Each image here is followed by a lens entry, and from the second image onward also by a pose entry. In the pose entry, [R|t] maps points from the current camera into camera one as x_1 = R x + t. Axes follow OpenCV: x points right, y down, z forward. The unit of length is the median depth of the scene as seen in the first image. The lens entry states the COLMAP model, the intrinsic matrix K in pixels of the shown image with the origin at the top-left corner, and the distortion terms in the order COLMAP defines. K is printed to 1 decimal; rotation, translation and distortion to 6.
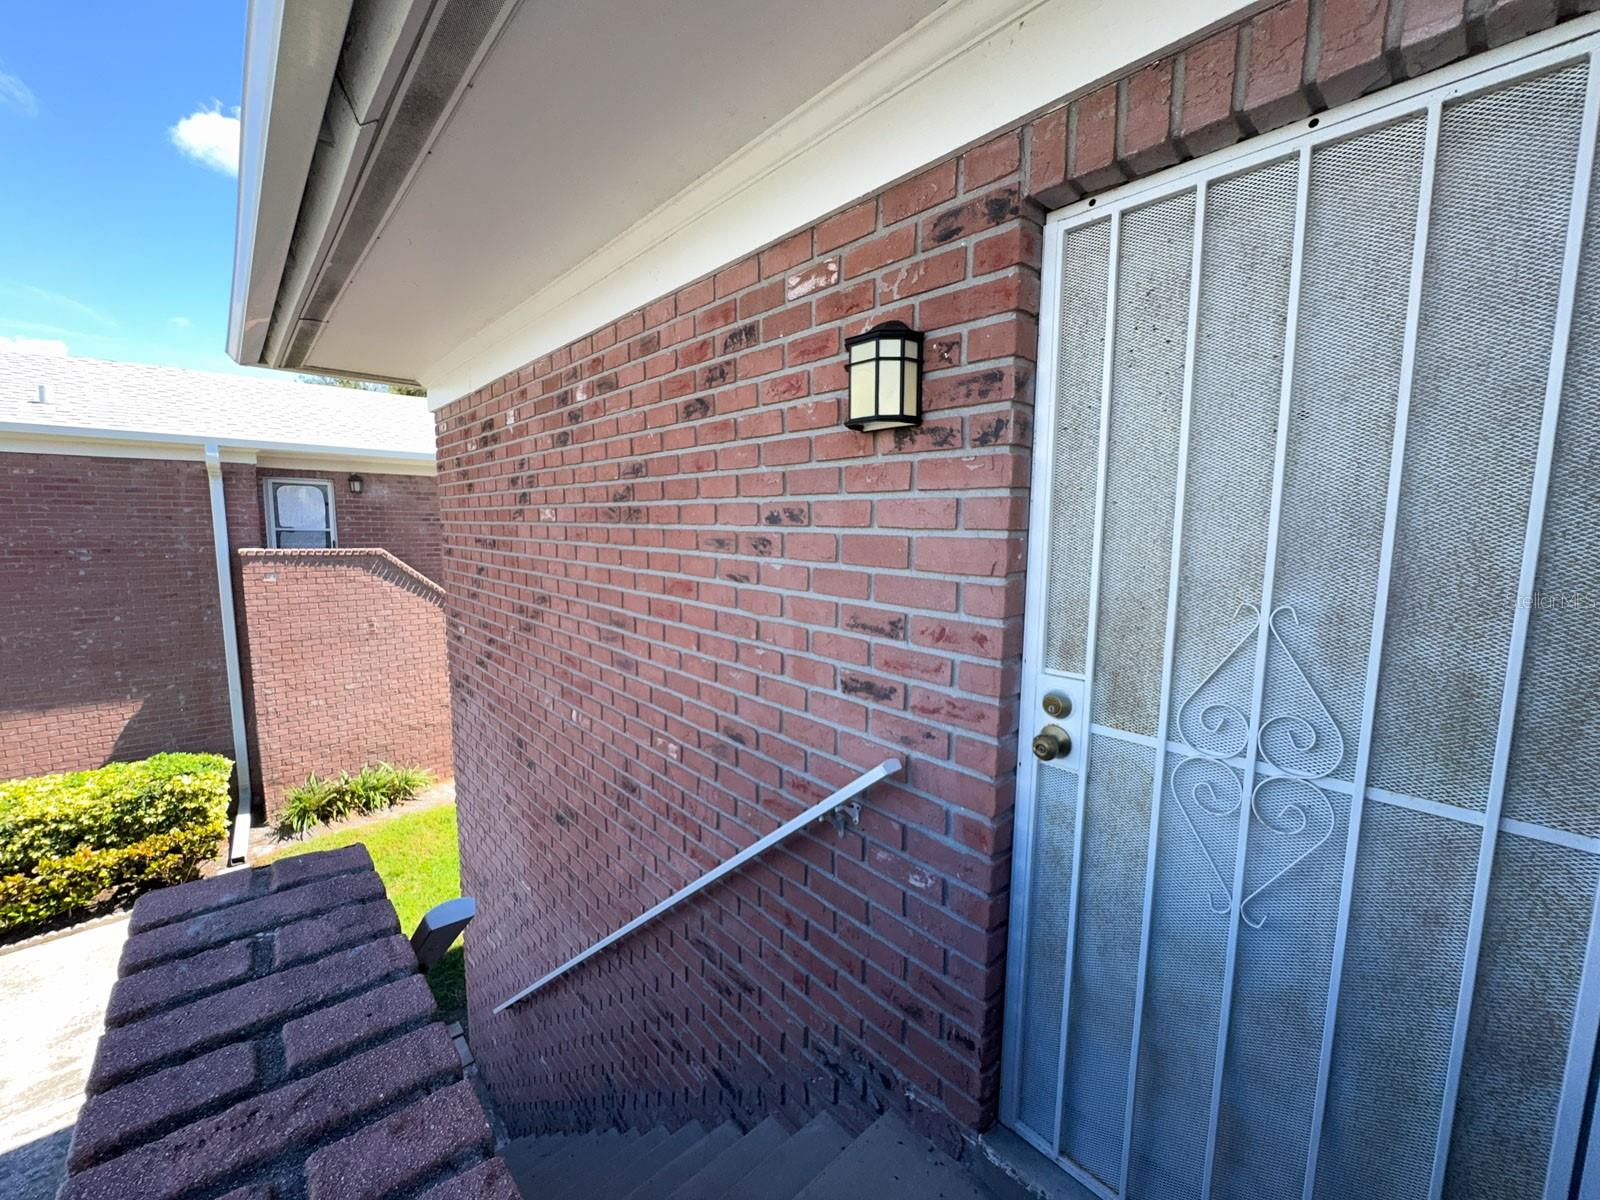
lens RADIAL K [[636.9, 0, 799.9], [0, 636.9, 601.8], [0, 0, 1]] dist [-0.005596, 0.000530]
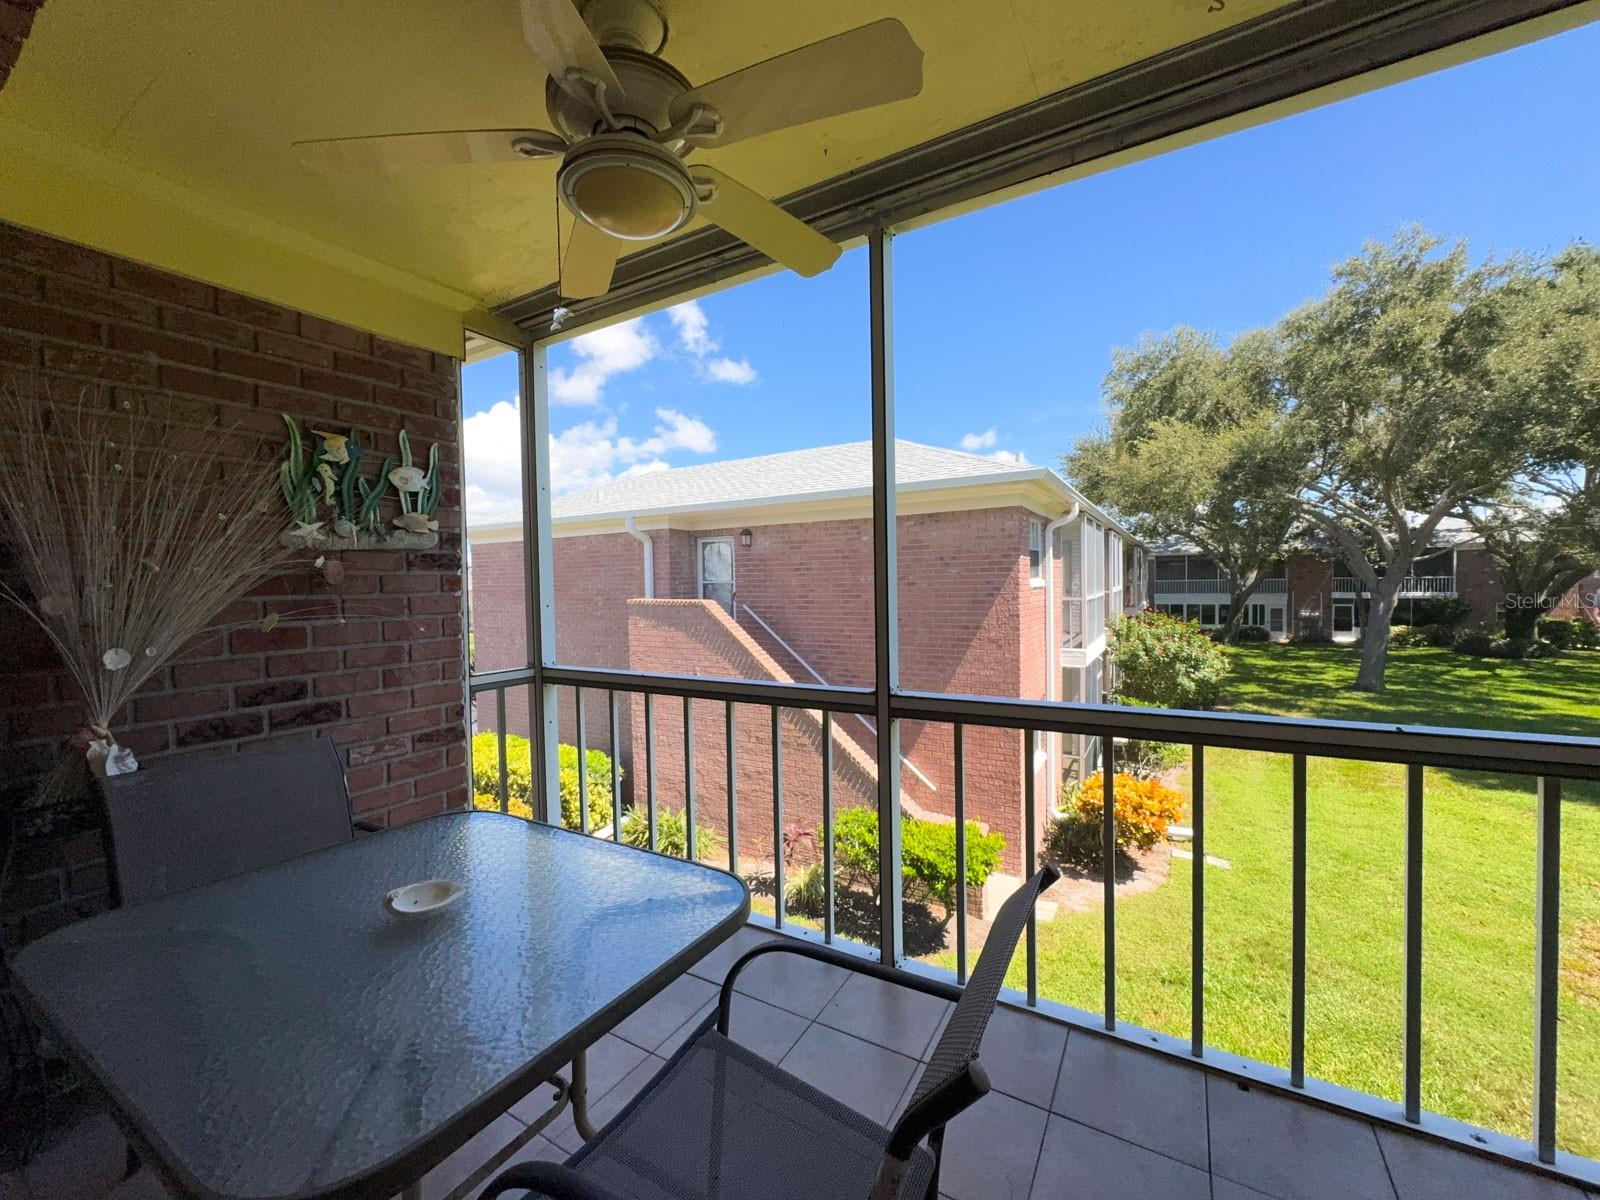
lens RADIAL K [[636.9, 0, 797.2], [0, 636.9, 600.8], [0, 0, 1]] dist [-0.005596, 0.000530]
pose [[0.303649, 0.011670, -0.952713, 0.328357], [-0.089544, 0.995849, -0.016341, -0.077299], [0.948567, 0.090272, 0.303433, 0.807819]]
